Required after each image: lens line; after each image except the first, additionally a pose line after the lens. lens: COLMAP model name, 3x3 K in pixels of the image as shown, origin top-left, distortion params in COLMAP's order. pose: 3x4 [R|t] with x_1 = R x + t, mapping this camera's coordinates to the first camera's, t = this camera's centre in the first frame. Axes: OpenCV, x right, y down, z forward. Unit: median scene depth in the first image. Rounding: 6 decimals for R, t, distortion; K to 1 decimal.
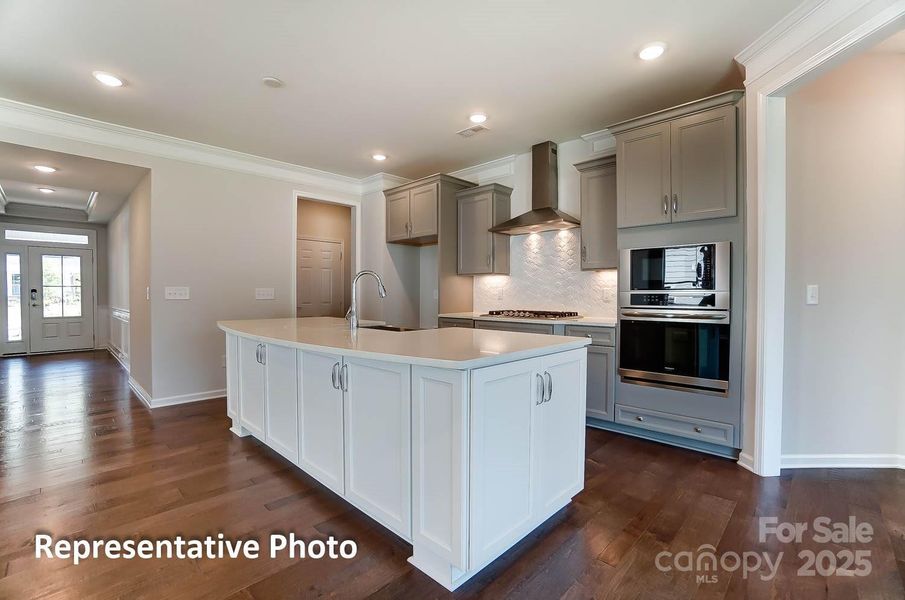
lens RADIAL K [[402.8, 0, 460.1], [0, 402.8, 302.1], [0, 0, 1]] dist [-0.042024, 0.004669]
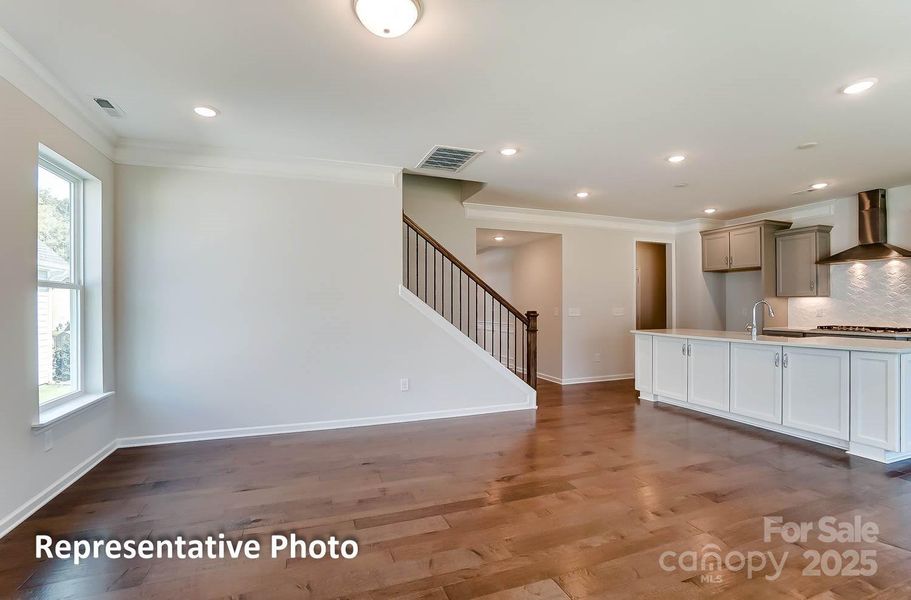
lens RADIAL K [[438.0, 0, 460.4], [0, 438.0, 303.5], [0, 0, 1]] dist [0.002237, 0.002066]
pose [[0.922902, -0.005260, -0.384999, -0.416154], [-0.003011, 0.999778, -0.020876, -0.015830], [0.385023, 0.020426, 0.922681, -0.691442]]
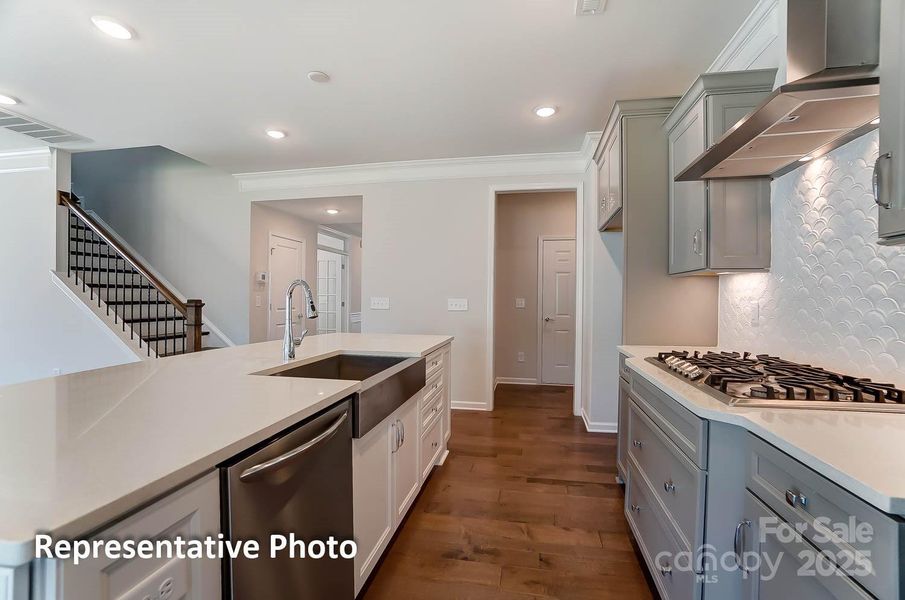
lens RADIAL K [[402.8, 0, 458.4], [0, 402.8, 295.4], [0, 0, 1]] dist [-0.042024, 0.004669]
pose [[0.549616, -0.002654, -0.835413, 0.302036], [-0.019220, 0.999690, -0.015821, -0.028137], [0.835196, 0.024752, 0.549395, 0.508381]]
